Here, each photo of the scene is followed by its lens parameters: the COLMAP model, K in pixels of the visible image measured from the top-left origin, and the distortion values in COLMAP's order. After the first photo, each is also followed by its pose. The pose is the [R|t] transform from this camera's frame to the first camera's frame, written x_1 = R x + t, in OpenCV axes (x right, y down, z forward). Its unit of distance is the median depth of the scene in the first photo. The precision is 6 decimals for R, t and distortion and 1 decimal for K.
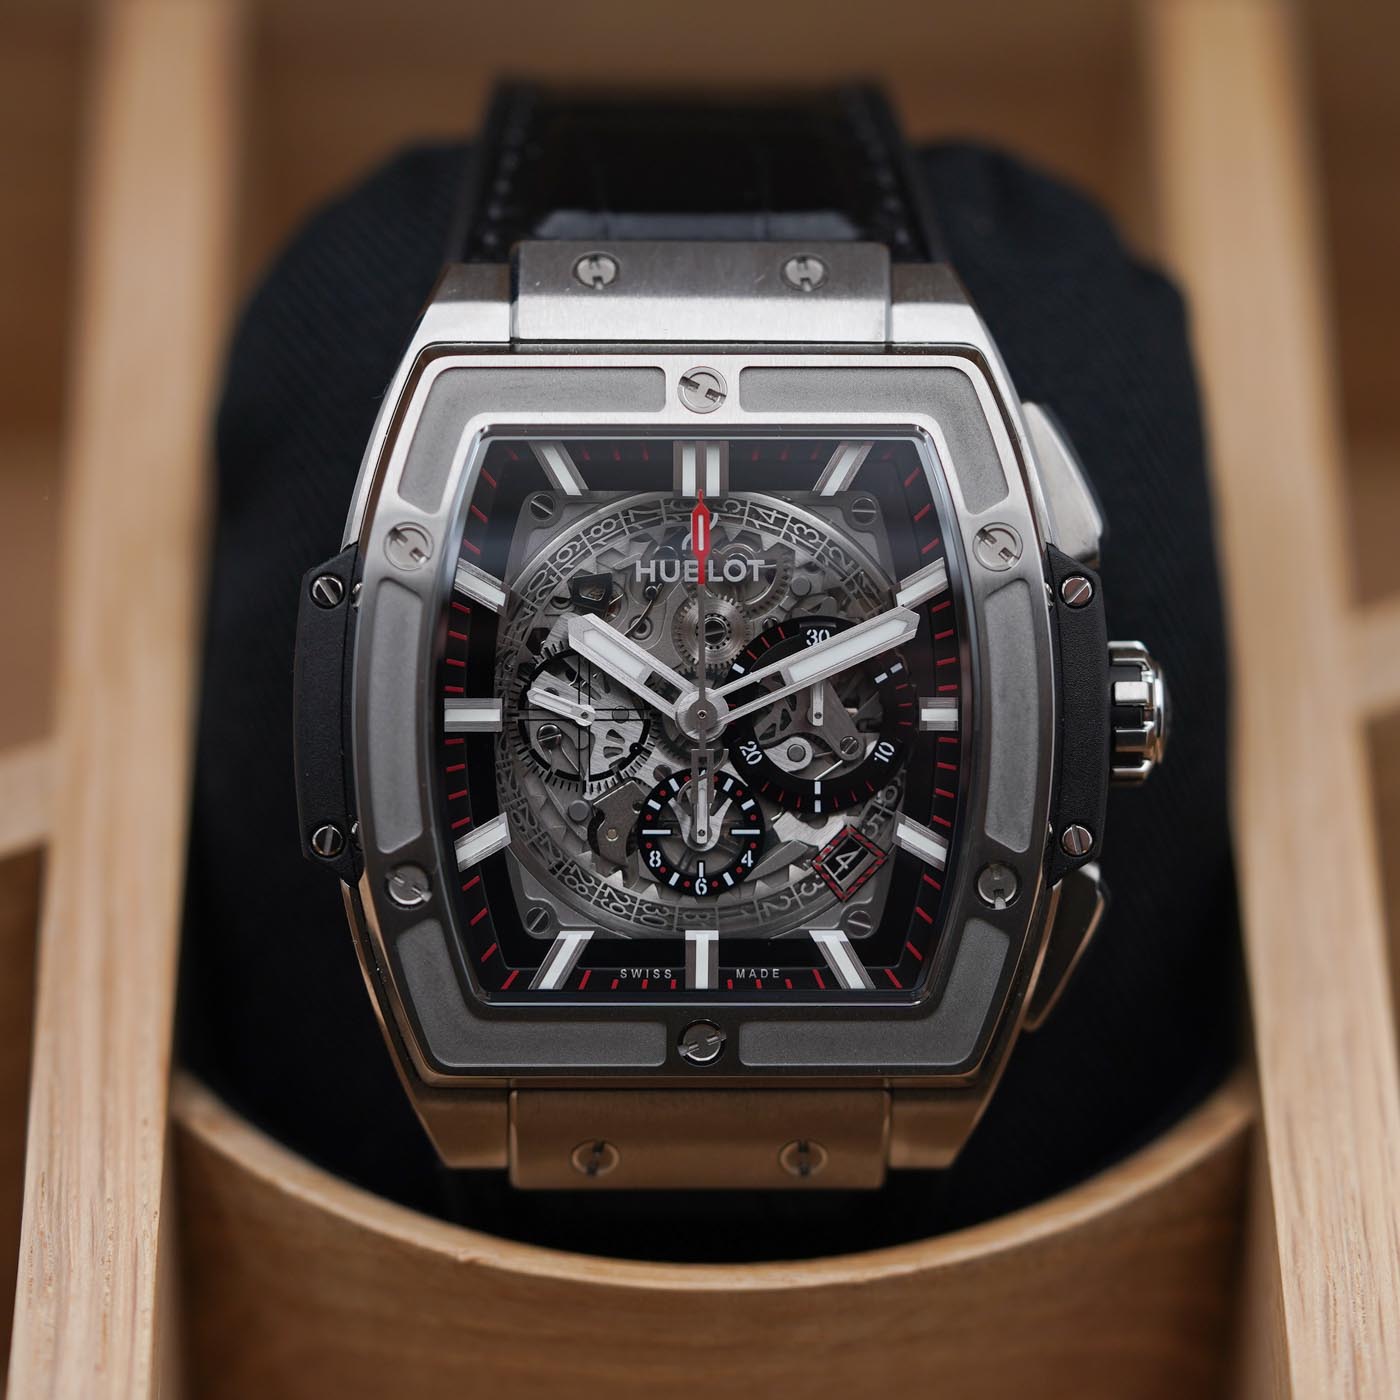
lens RADIAL K [[7156.4, 0, 697.2], [0, 7156.4, 704.7], [0, 0, 1]] dist [-0.127433, 0.000000]
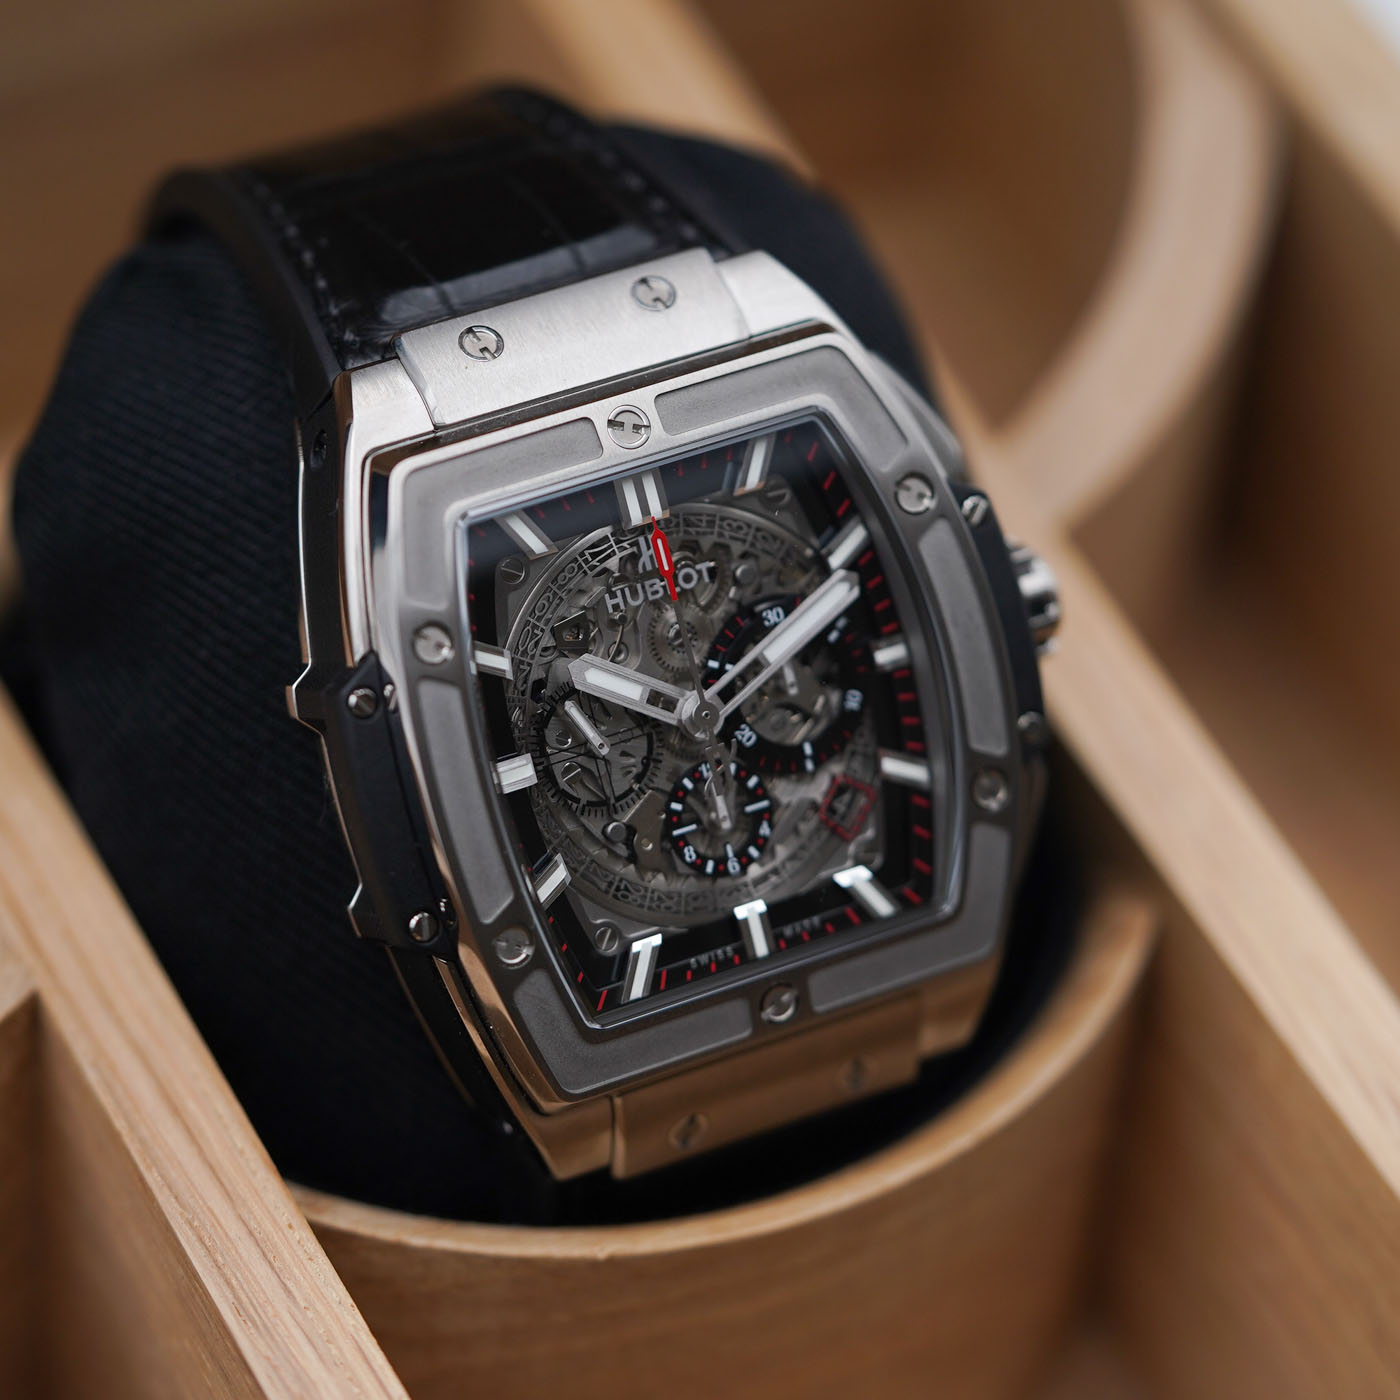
lens RADIAL K [[7156.4, 0, 701.6], [0, 7156.4, 696.9], [0, 0, 1]] dist [-0.127433, 0.000000]
pose [[0.895571, -0.280941, 0.345000, -0.372098], [0.249668, 0.959159, 0.132962, -0.145203], [-0.368264, -0.032941, 0.929137, -0.008974]]
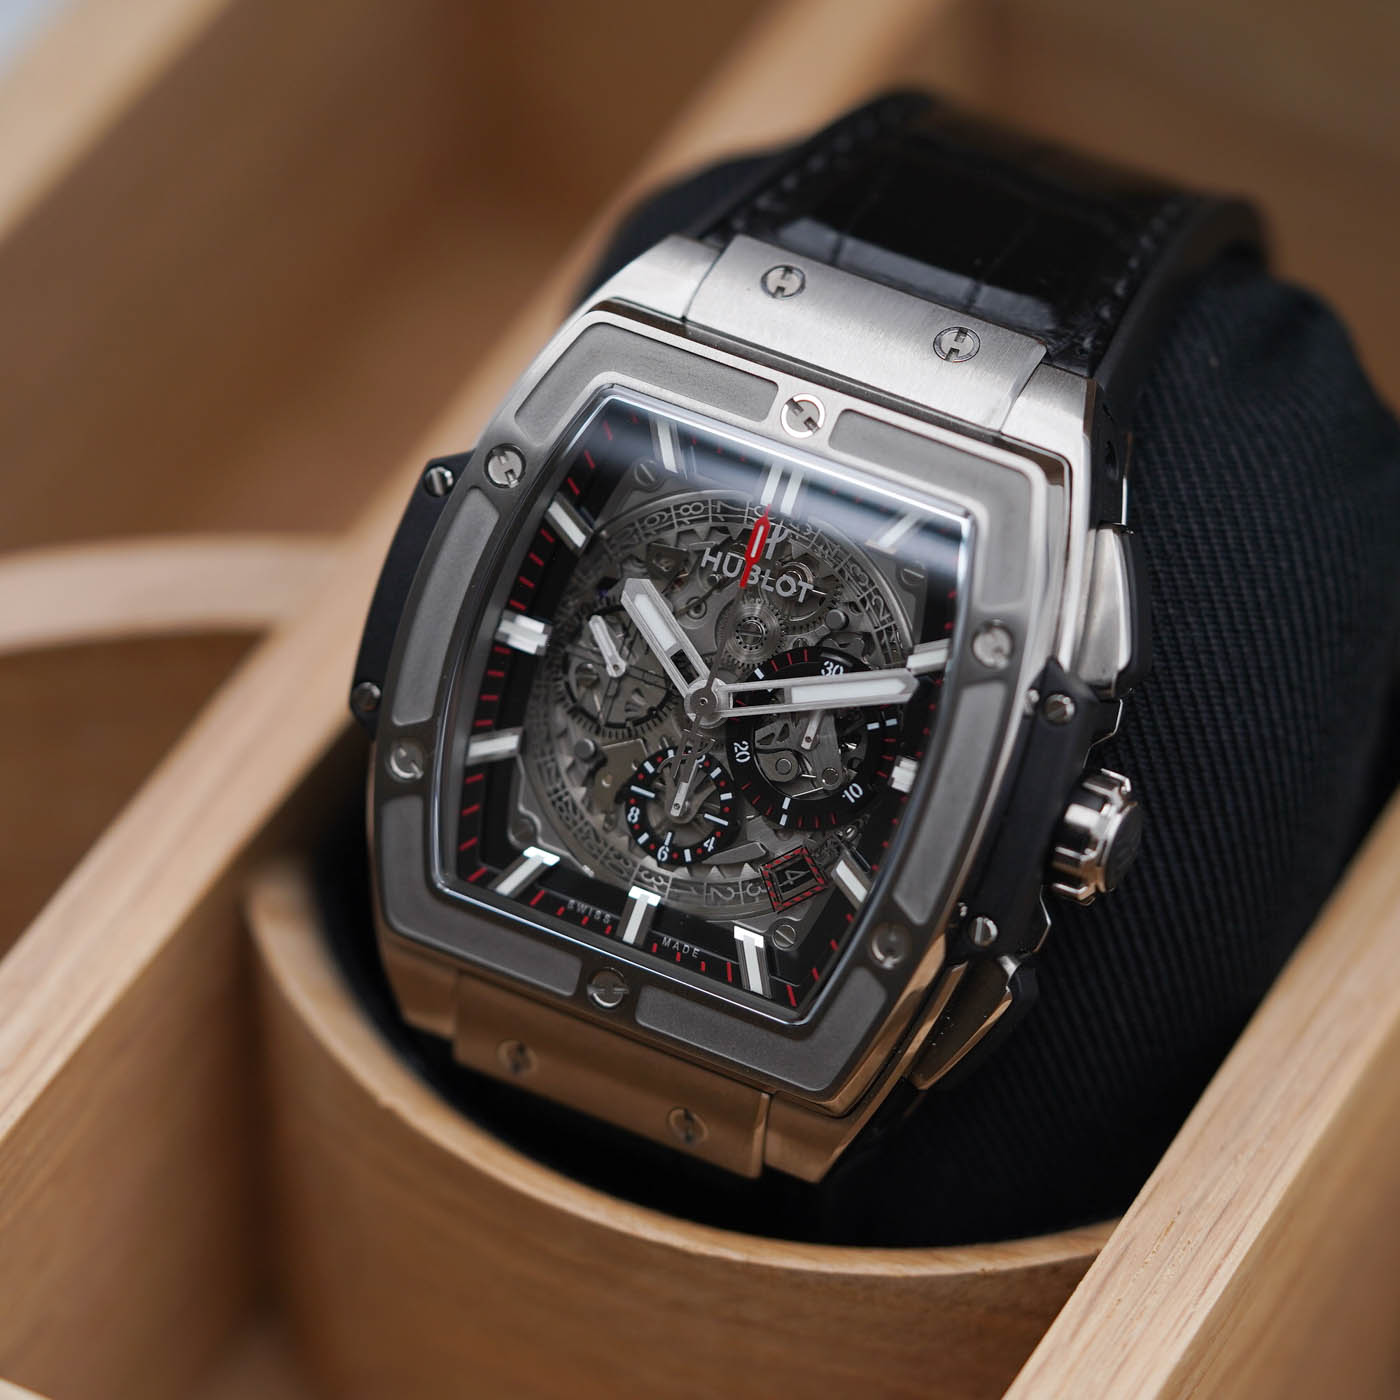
lens RADIAL K [[7156.4, 0, 698.9], [0, 7156.4, 699.6], [0, 0, 1]] dist [-0.127433, 0.000000]
pose [[0.876073, 0.331418, -0.350227, 0.374252], [-0.318774, 0.943056, 0.095014, -0.100270], [0.361773, 0.028404, 0.931833, -0.001134]]
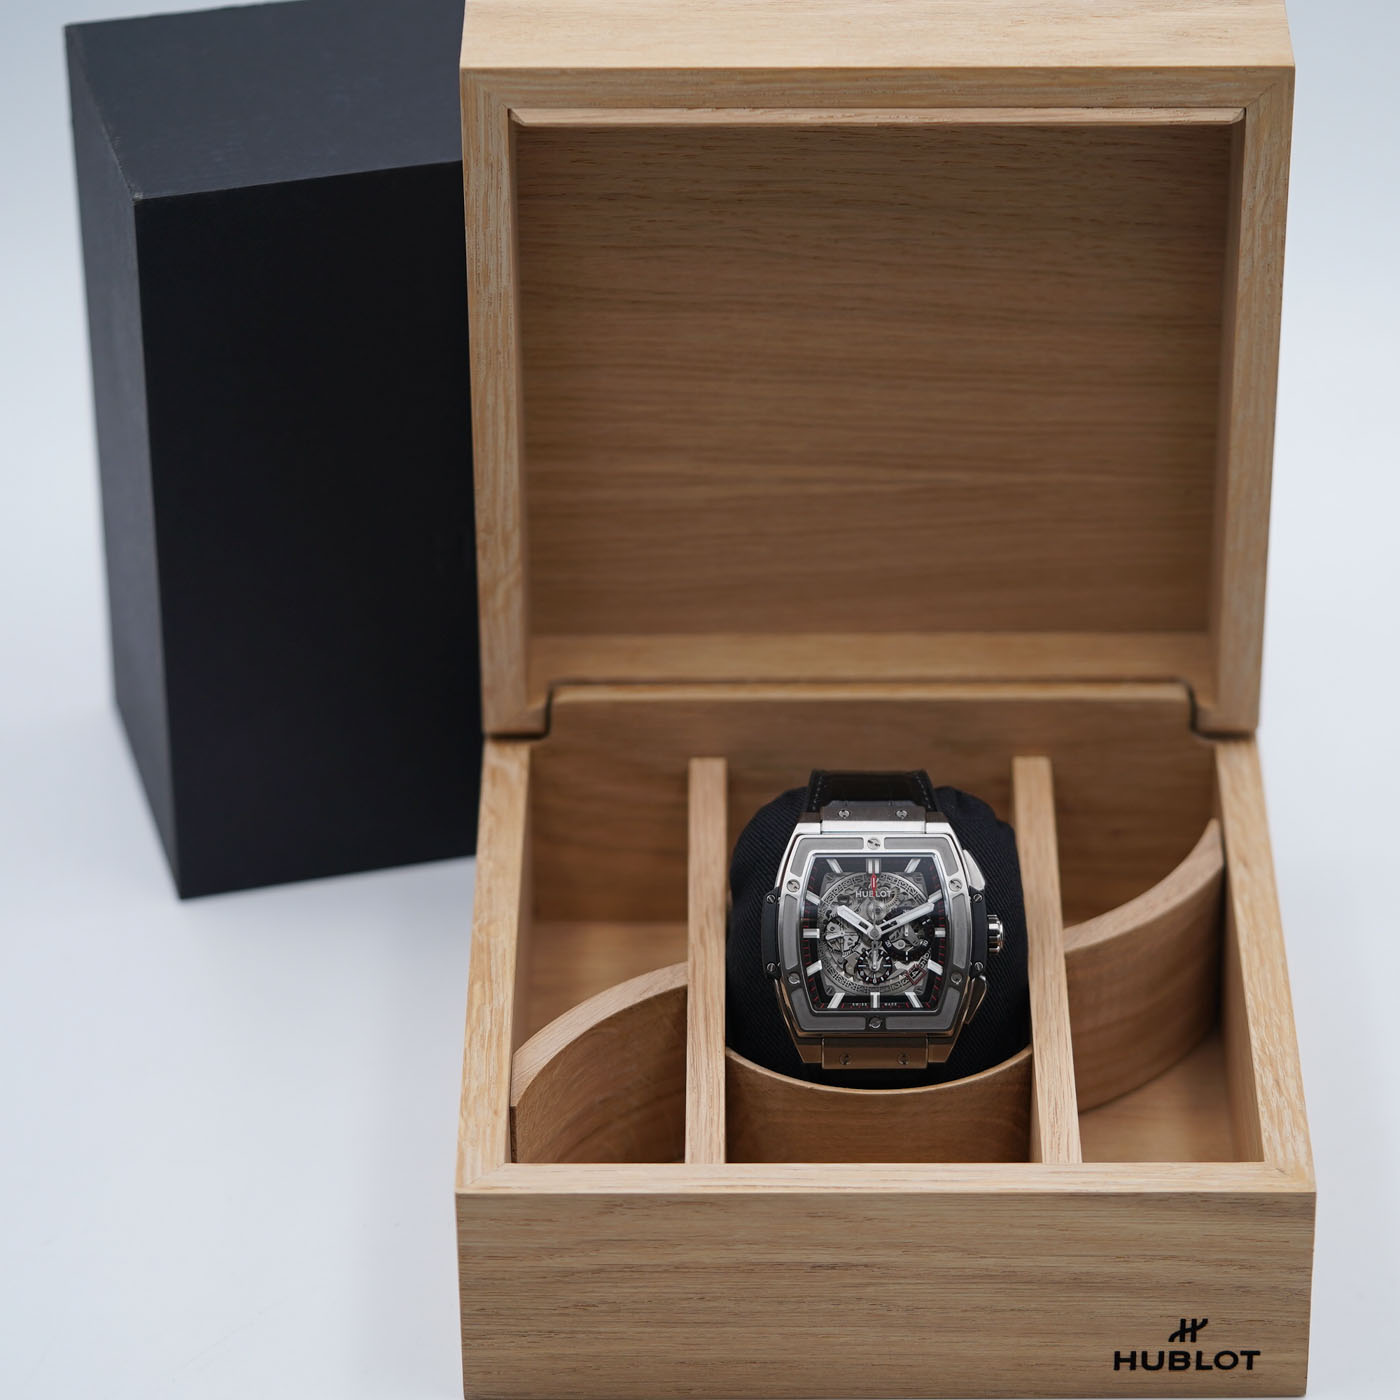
lens RADIAL K [[7156.4, 0, 700.3], [0, 7156.4, 699.5], [0, 0, 1]] dist [-0.127433, 0.000000]
pose [[0.999750, -0.009188, -0.020387, -0.012514], [0.005726, 0.986478, -0.163797, 0.475747], [0.021616, 0.163639, 0.986283, -2.582749]]
